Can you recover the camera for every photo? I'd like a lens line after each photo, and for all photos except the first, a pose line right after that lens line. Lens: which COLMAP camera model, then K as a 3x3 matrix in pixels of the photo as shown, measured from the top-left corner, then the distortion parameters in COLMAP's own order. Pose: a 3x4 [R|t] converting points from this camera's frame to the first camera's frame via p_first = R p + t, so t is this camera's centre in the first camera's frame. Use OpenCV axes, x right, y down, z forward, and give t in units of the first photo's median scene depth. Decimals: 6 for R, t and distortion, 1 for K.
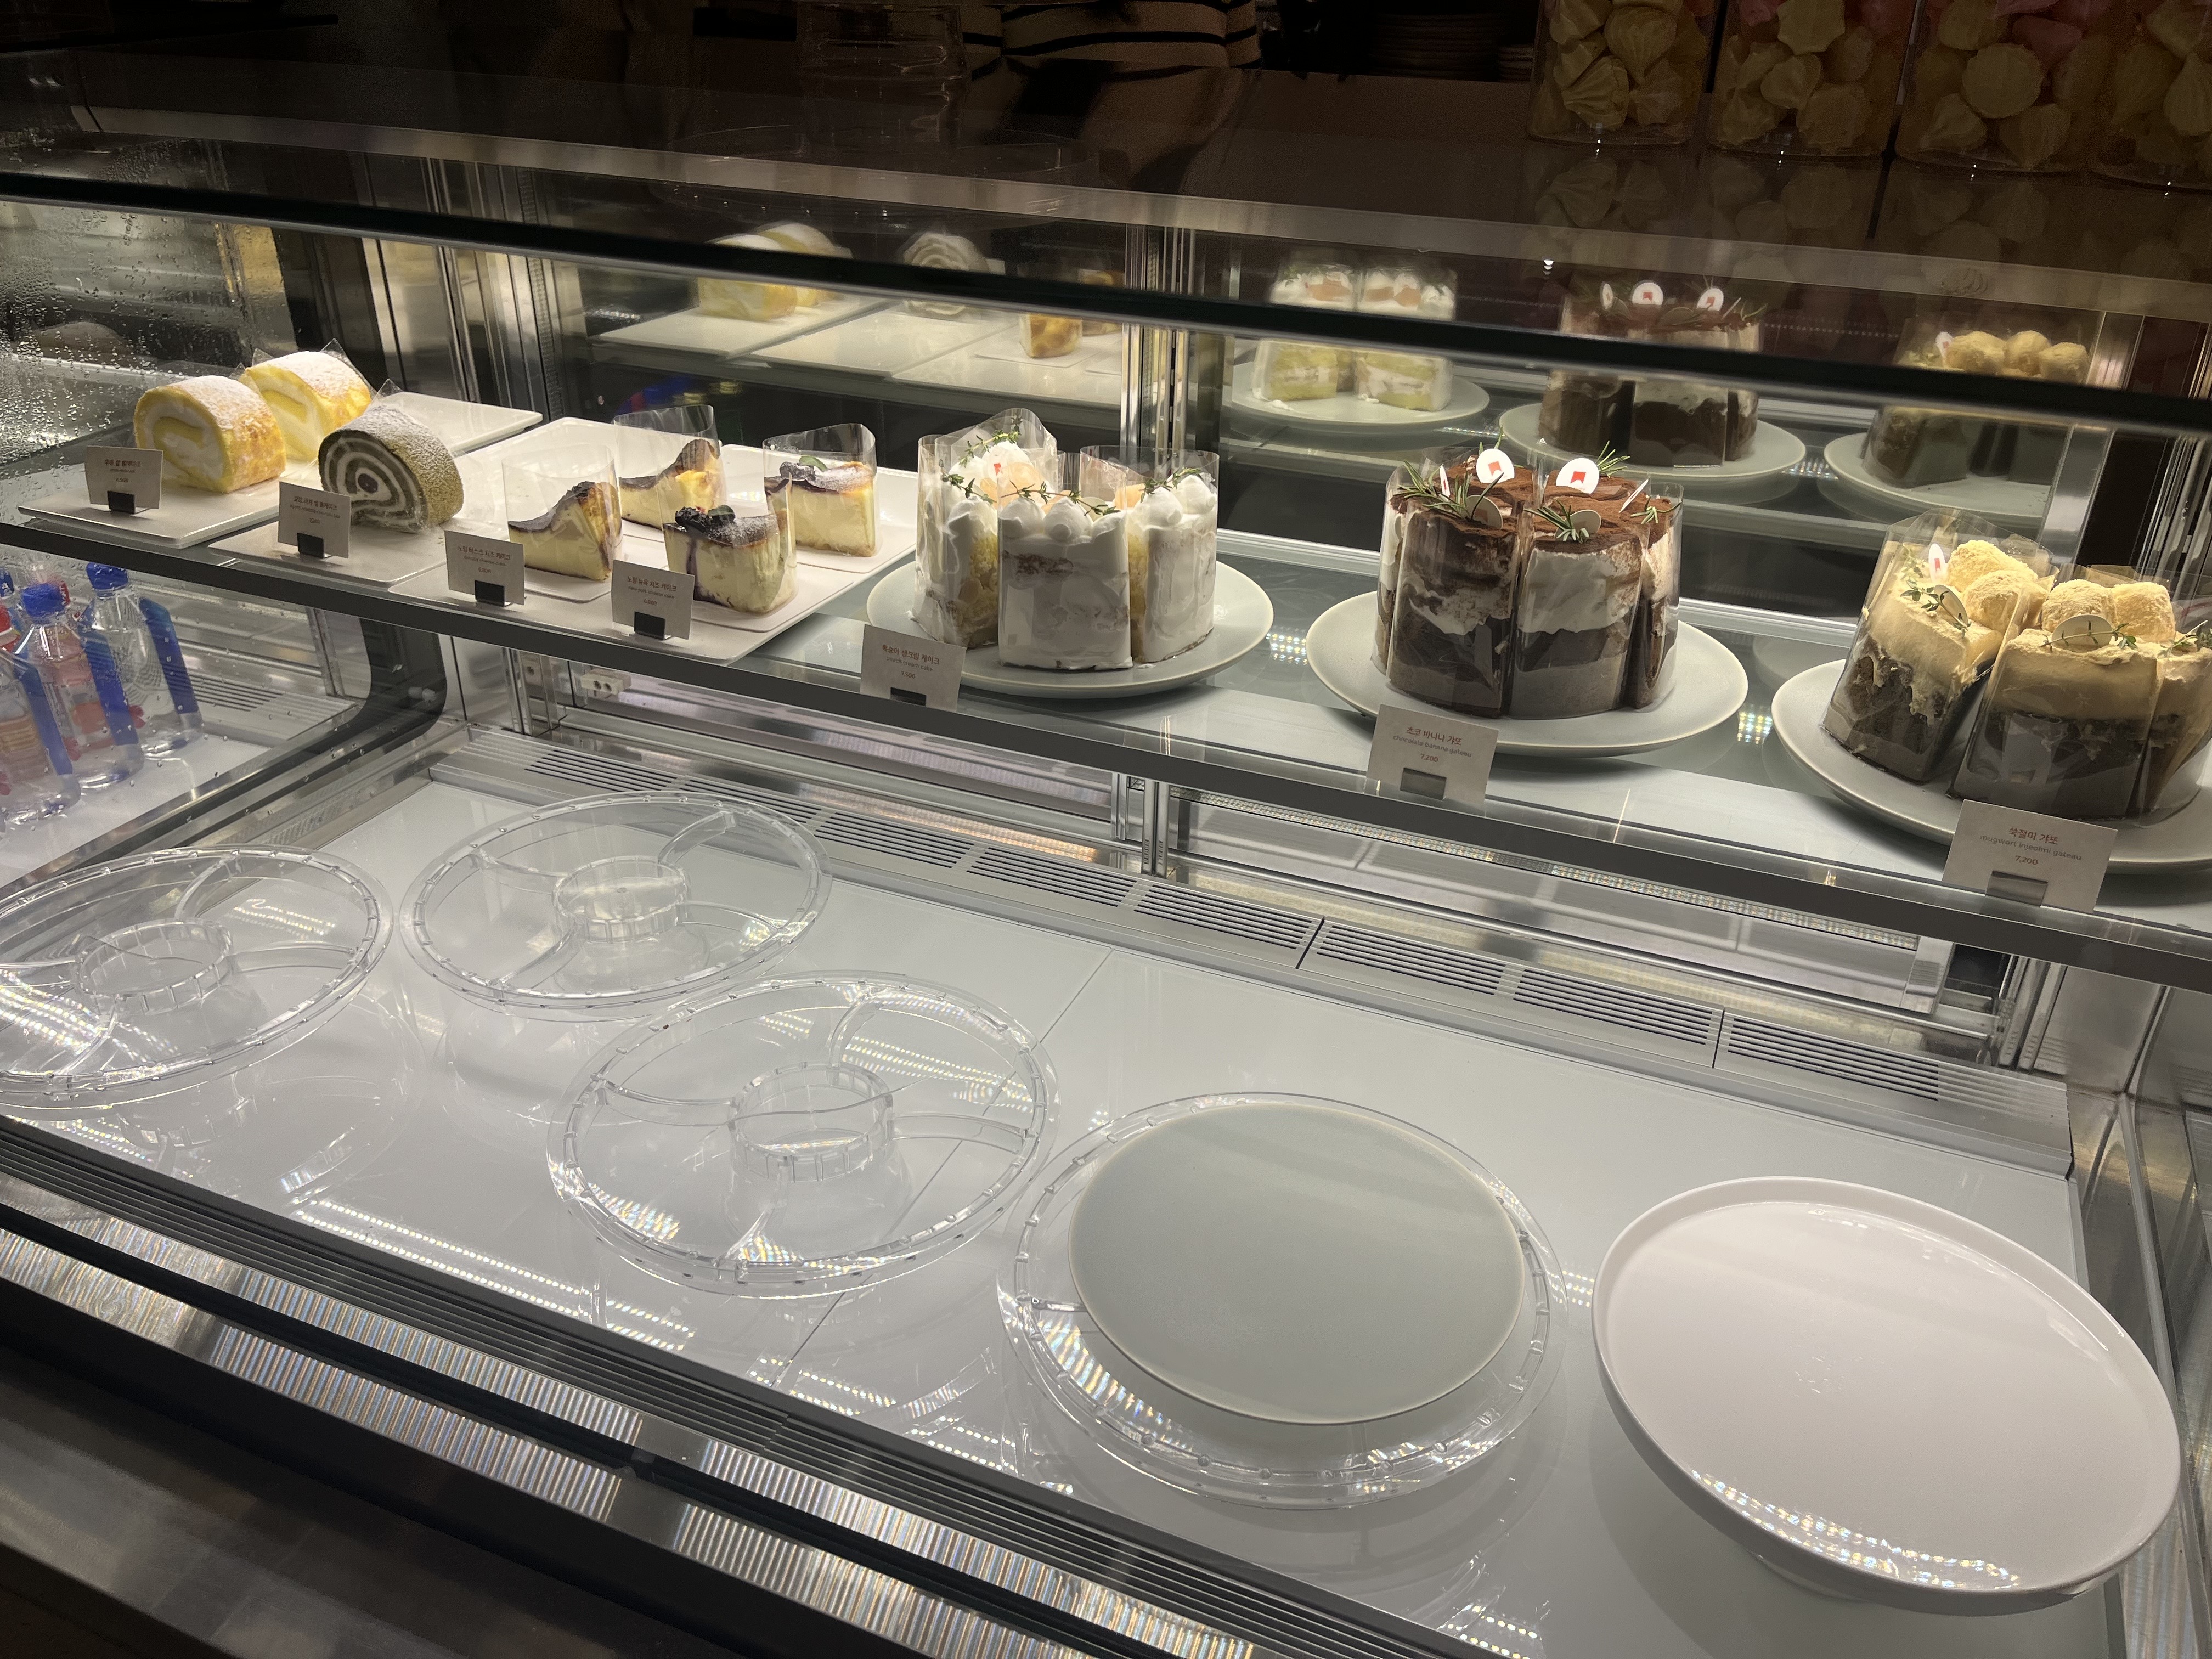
lens RADIAL K [[1728.2, 0, 1106.0], [0, 1728.2, 829.5], [0, 0, 1]] dist [0.010893, 0.000936]
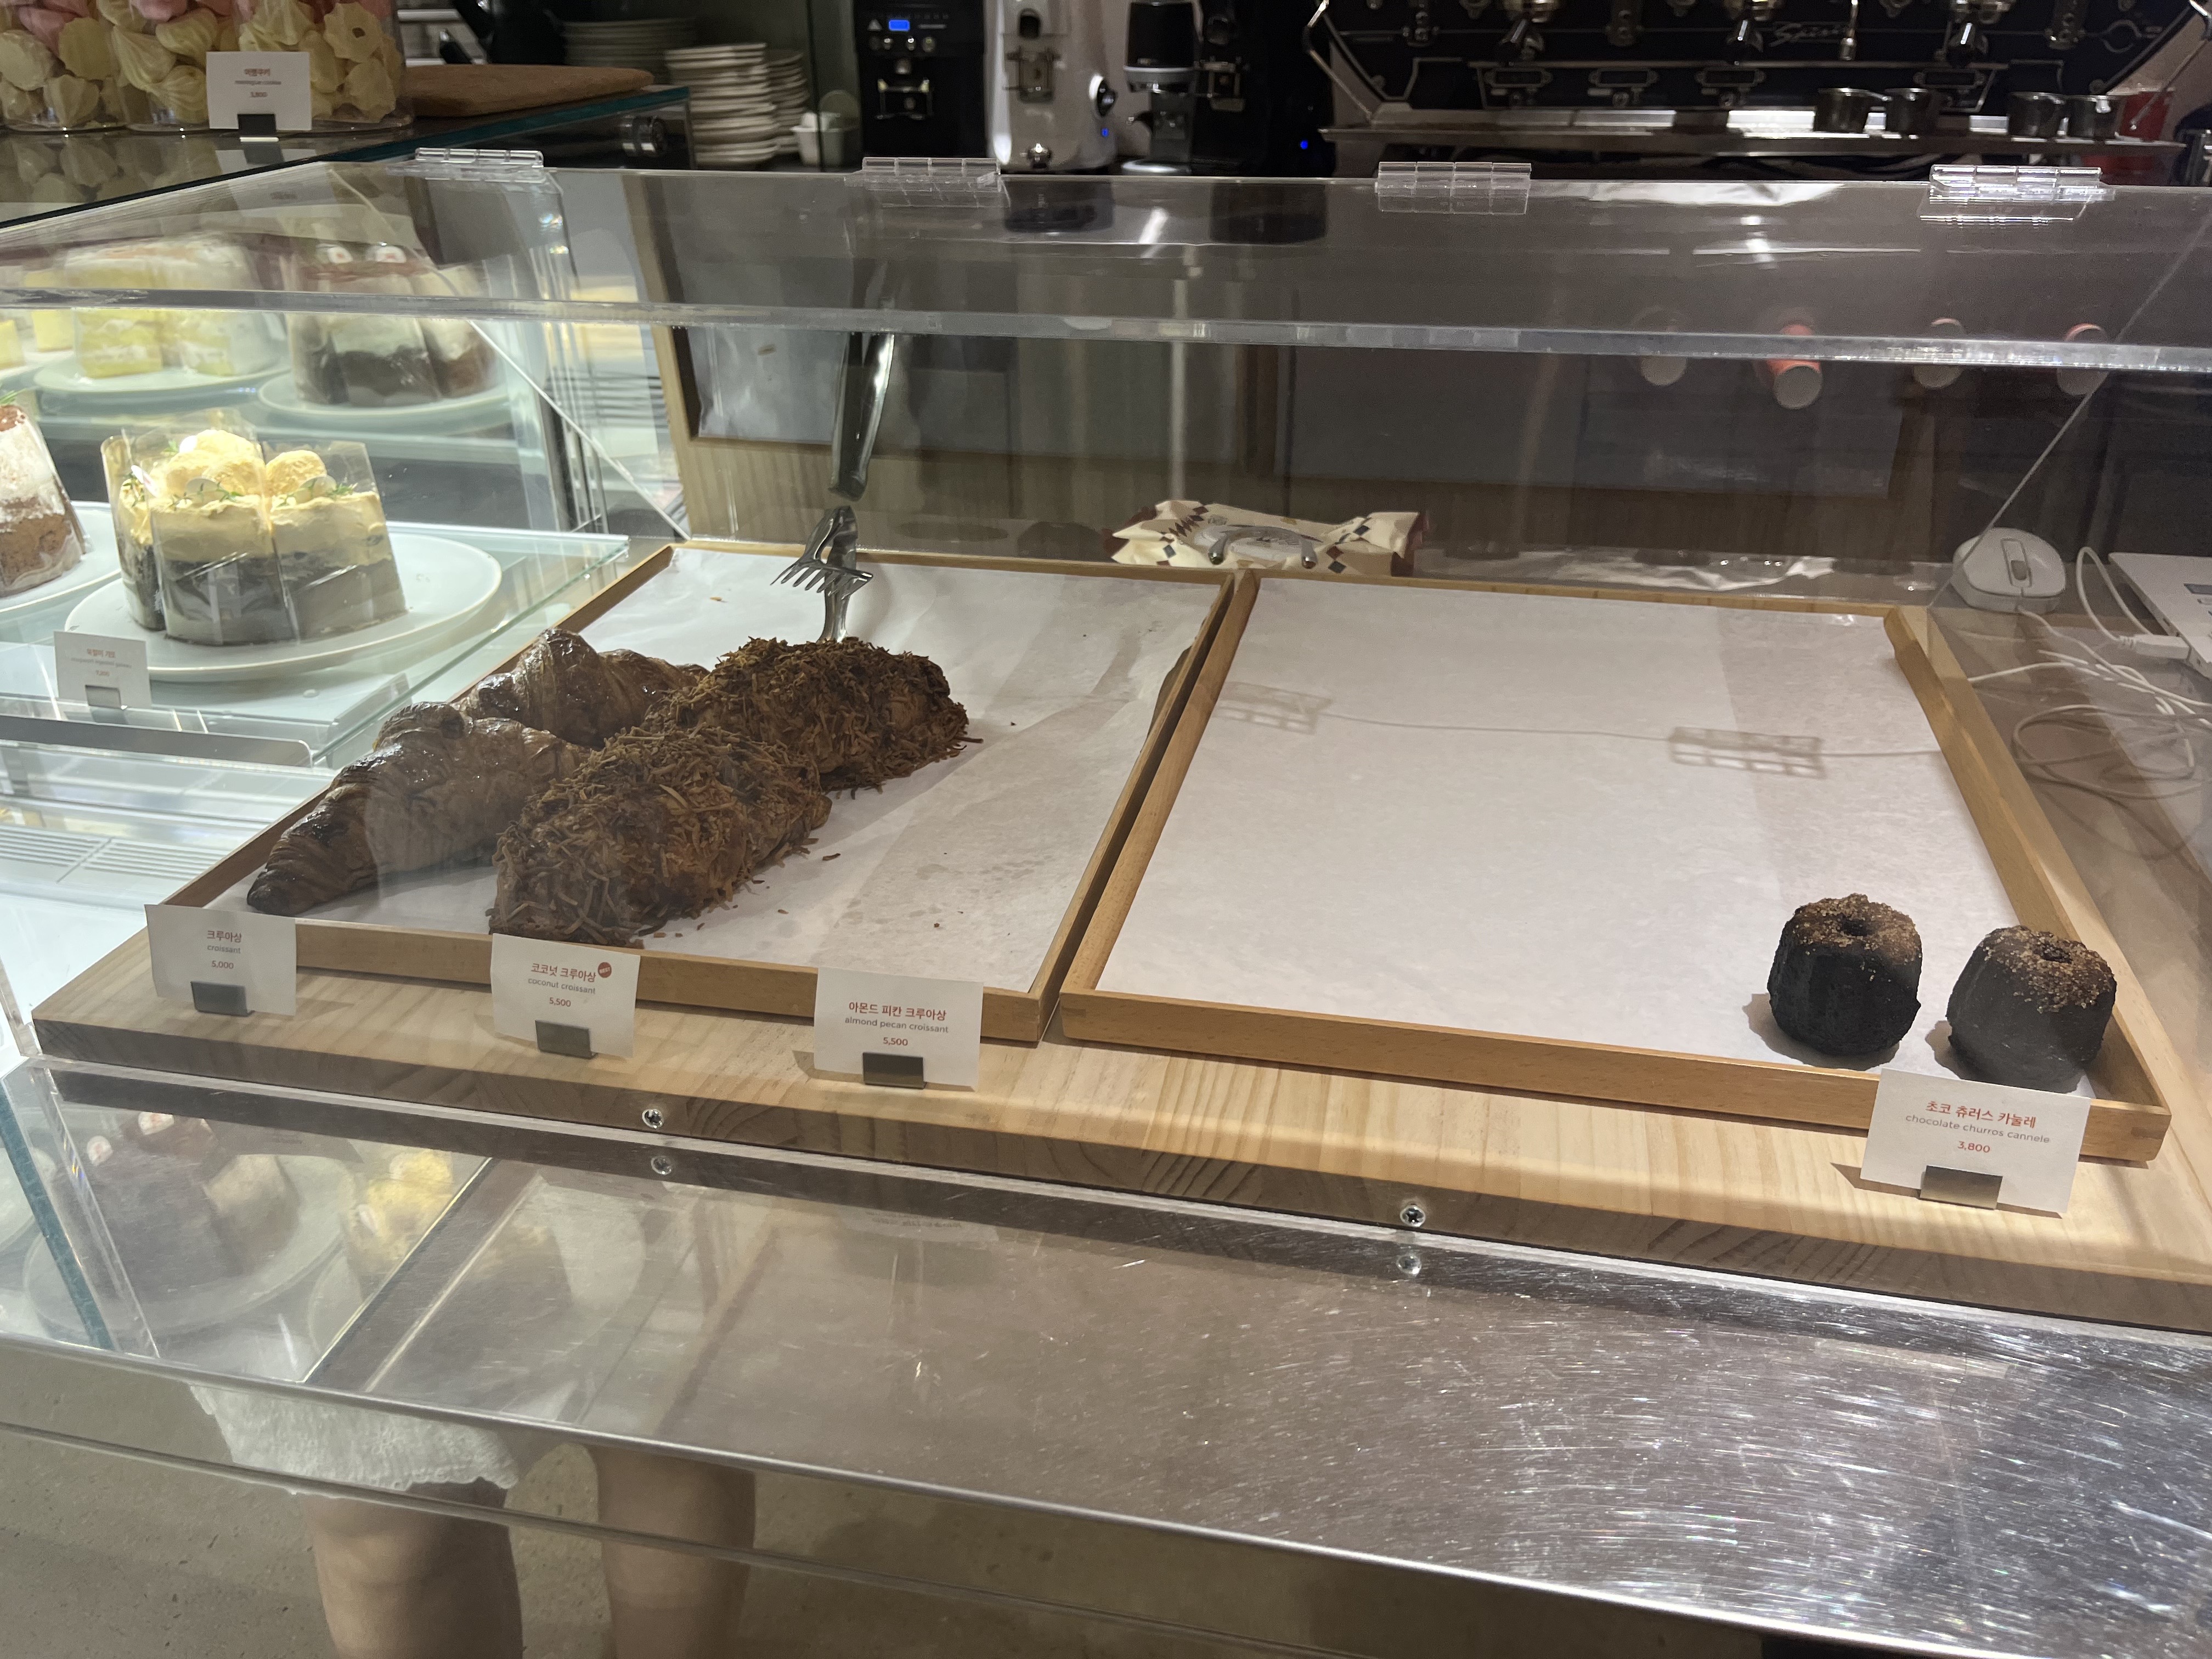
lens RADIAL K [[1728.2, 0, 1106.0], [0, 1728.2, 829.5], [0, 0, 1]] dist [0.010893, 0.000936]
pose [[0.982088, -0.118584, 0.146426, 0.537908], [0.119131, 0.992866, 0.005060, 0.108477], [-0.145982, 0.012474, 0.989209, -0.182870]]
